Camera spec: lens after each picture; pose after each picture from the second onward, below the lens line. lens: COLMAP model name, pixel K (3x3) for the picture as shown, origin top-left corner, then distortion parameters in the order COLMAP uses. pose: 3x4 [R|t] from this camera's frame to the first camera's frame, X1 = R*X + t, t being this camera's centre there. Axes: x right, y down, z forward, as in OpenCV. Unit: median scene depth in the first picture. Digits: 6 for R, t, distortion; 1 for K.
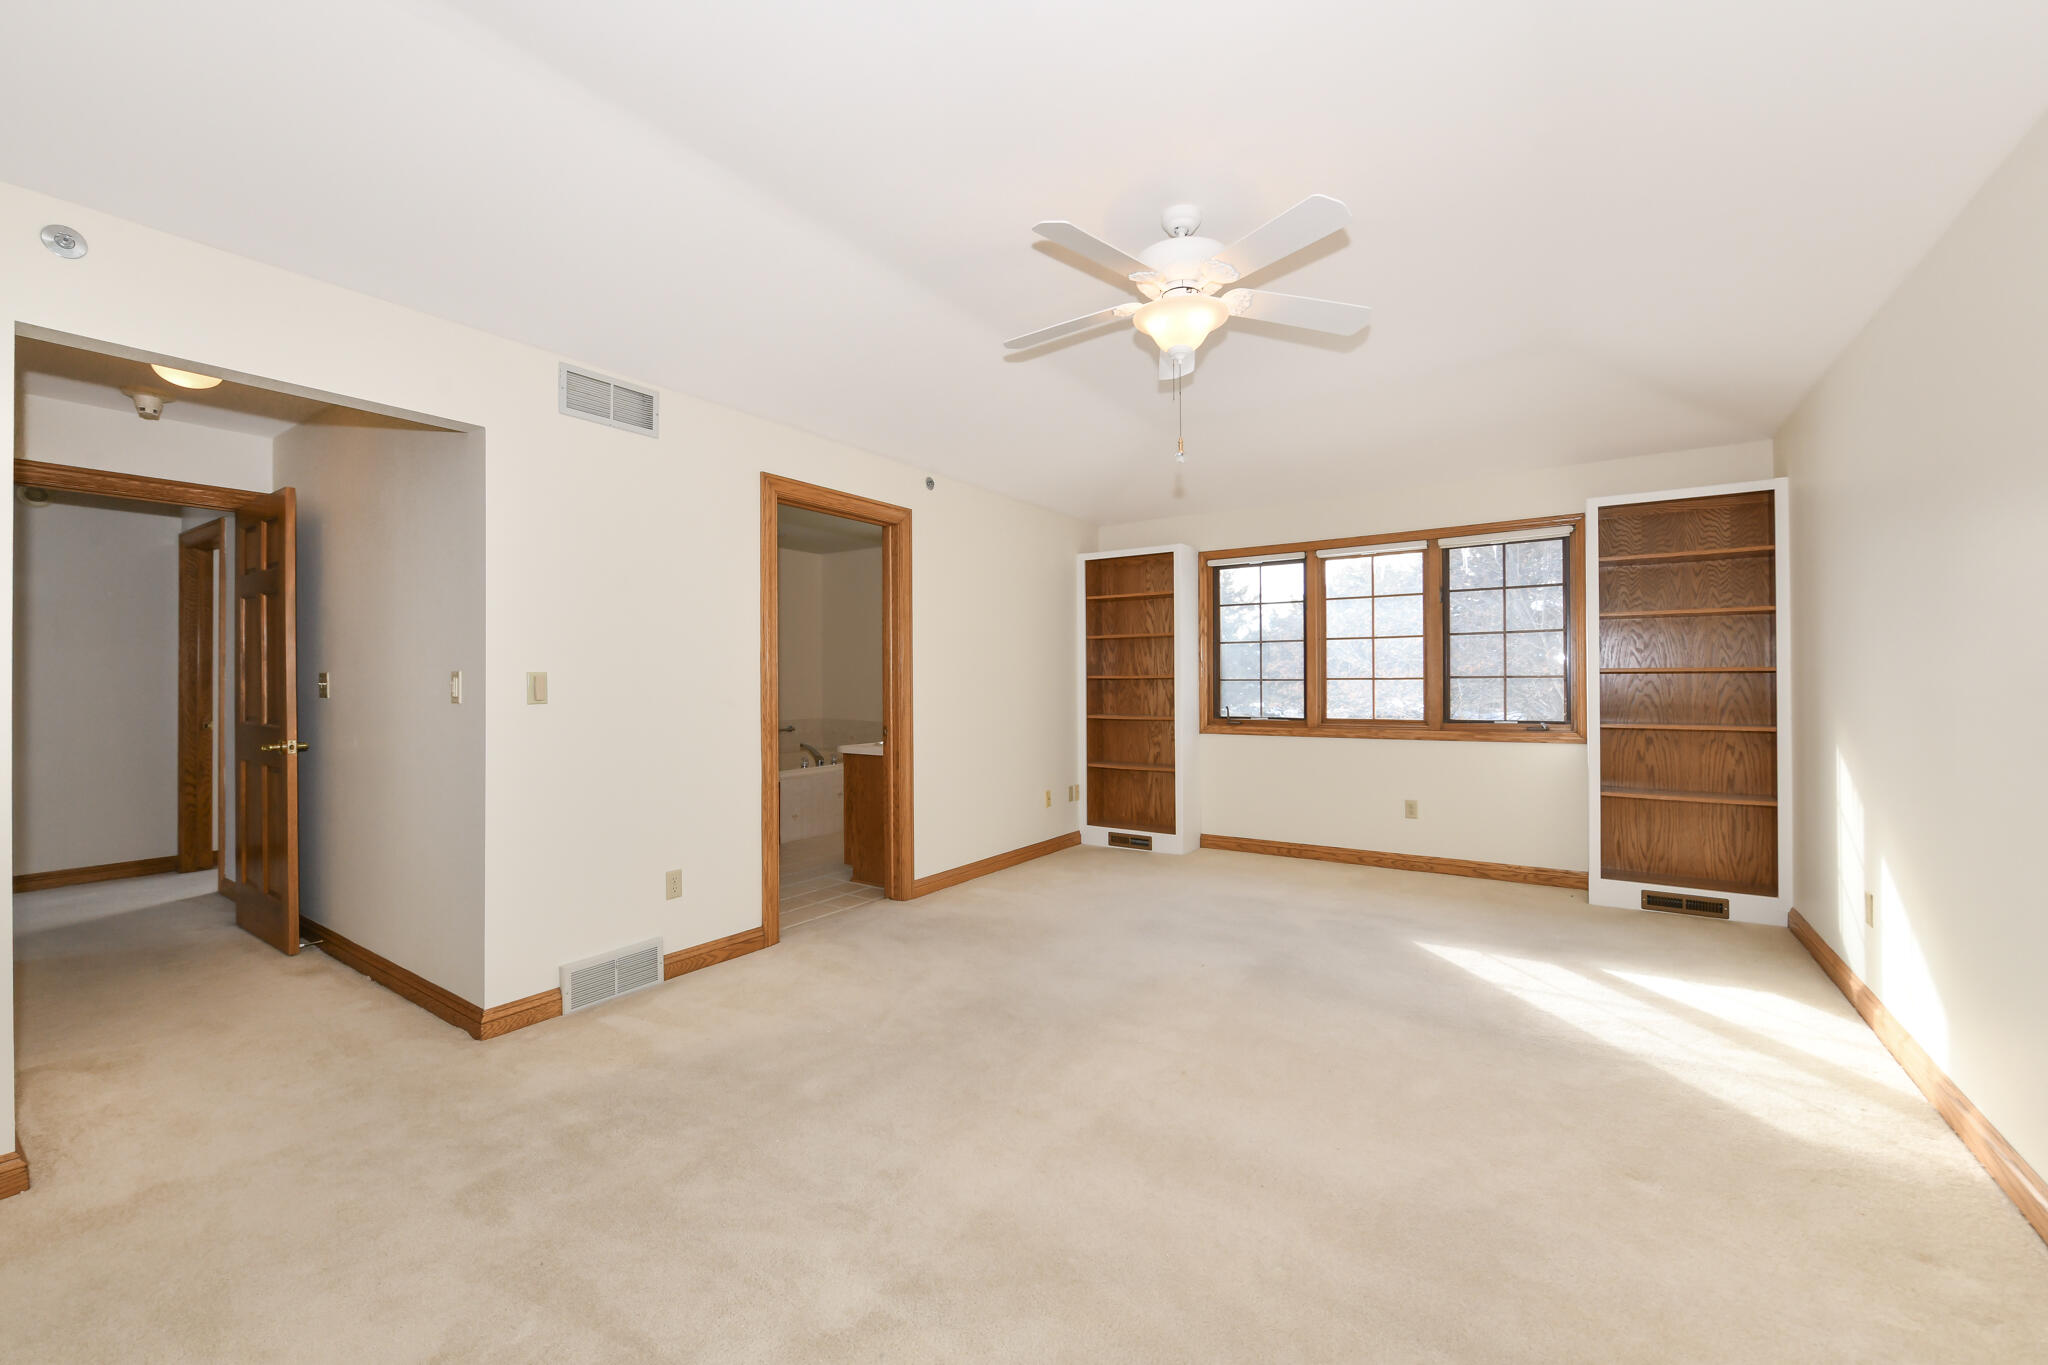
lens RADIAL K [[843.2, 0, 1020.5], [0, 843.2, 684.7], [0, 0, 1]] dist [0.001892, -0.000377]
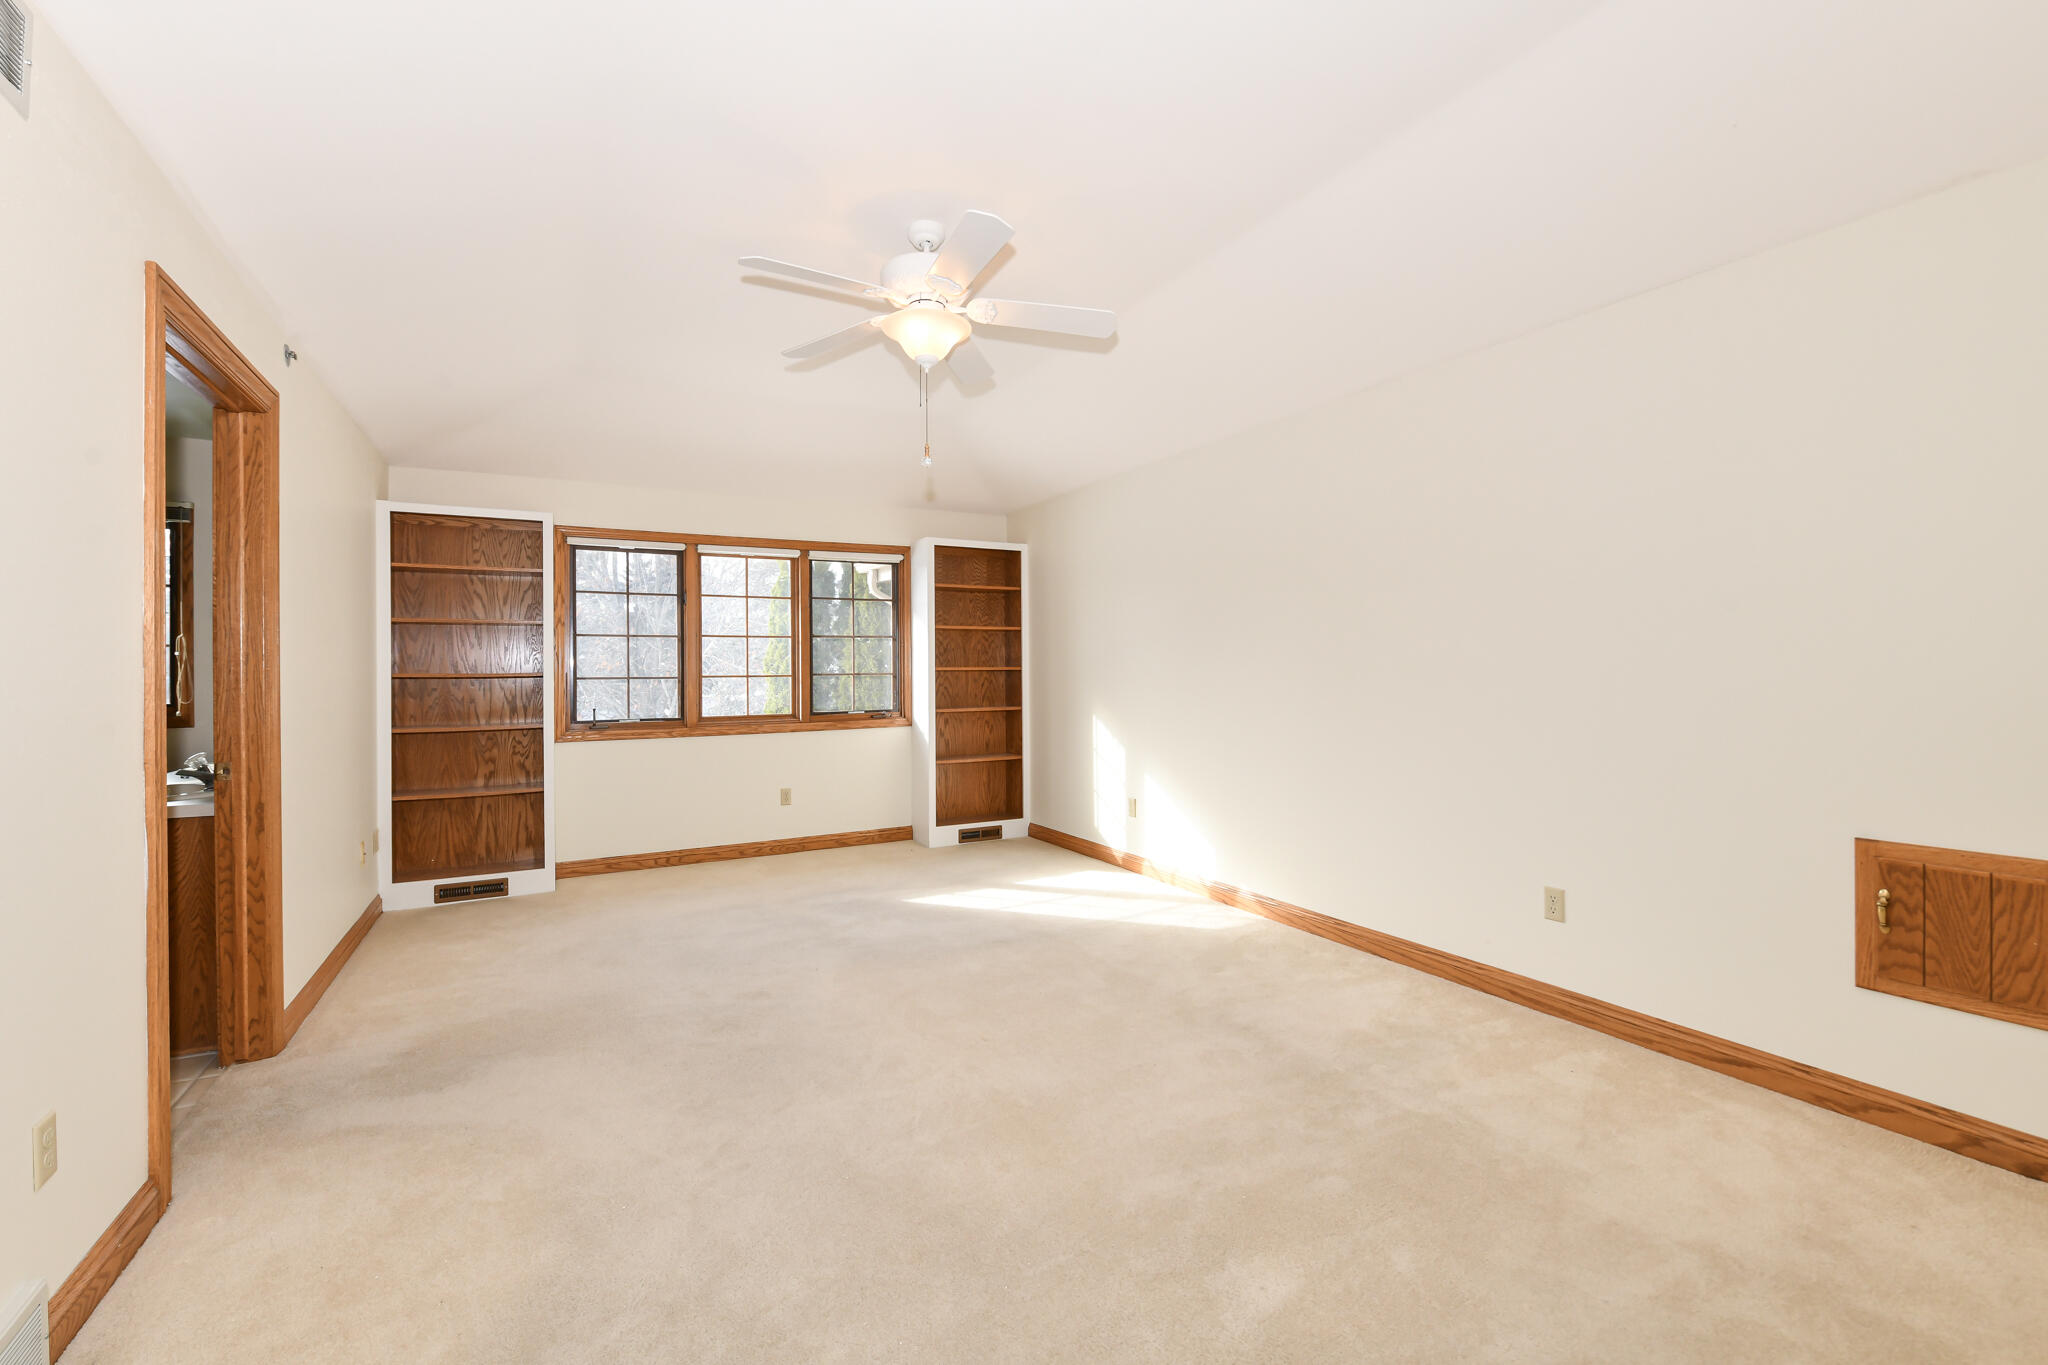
lens RADIAL K [[861.2, 0, 1029.3], [0, 861.2, 678.0], [0, 0, 1]] dist [-0.001263, -0.000279]
pose [[0.447222, -0.004729, 0.894411, -0.380691], [0.012113, 0.999926, -0.000769, 0.000243], [-0.894341, 0.011178, 0.447246, 0.225071]]
